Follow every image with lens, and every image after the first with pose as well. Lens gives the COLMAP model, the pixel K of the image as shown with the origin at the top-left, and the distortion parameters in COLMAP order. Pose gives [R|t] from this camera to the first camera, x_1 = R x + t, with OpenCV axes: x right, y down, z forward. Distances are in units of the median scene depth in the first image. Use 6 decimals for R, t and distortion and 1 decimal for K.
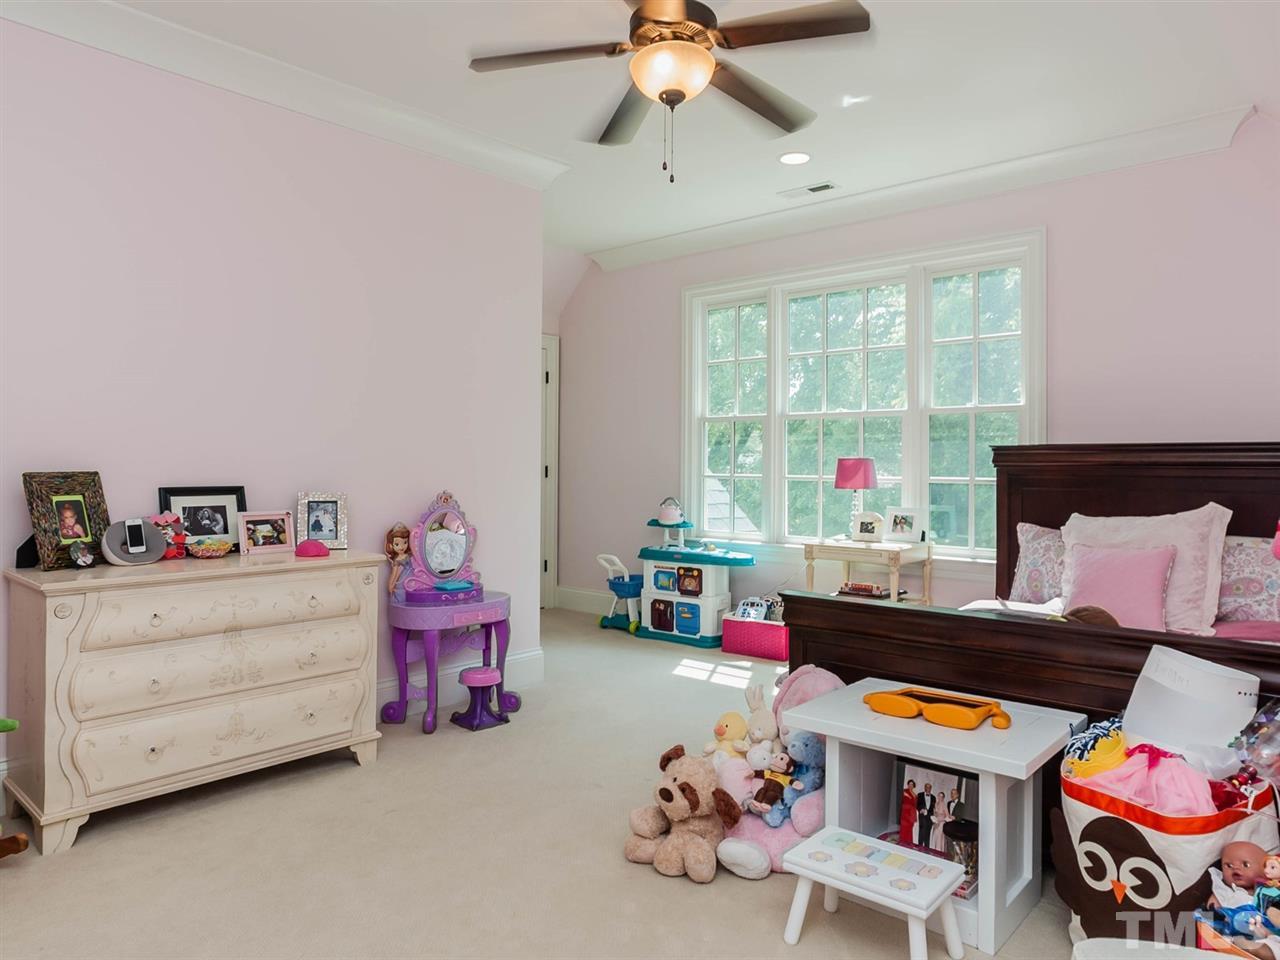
lens RADIAL K [[876.6, 0, 666.1], [0, 876.6, 471.4], [0, 0, 1]] dist [-0.002574, 0.003452]
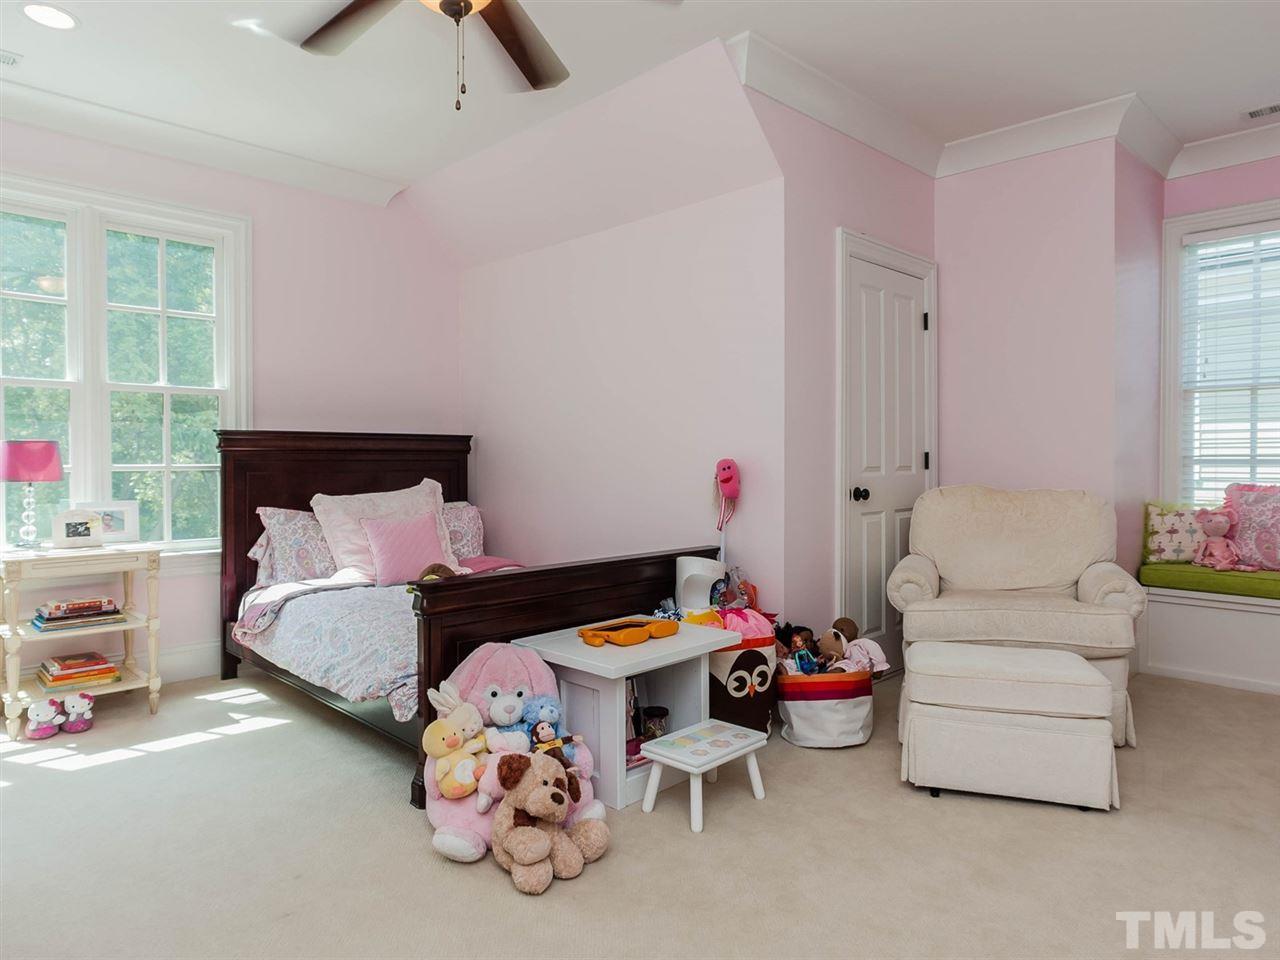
lens RADIAL K [[823.5, 0, 603.9], [0, 823.5, 483.0], [0, 0, 1]] dist [-0.004125, 0.004940]
pose [[0.073971, -0.033929, 0.996683, -0.517859], [0.008236, 0.999408, 0.033411, 0.002021], [-0.997226, 0.005737, 0.074206, 0.531493]]
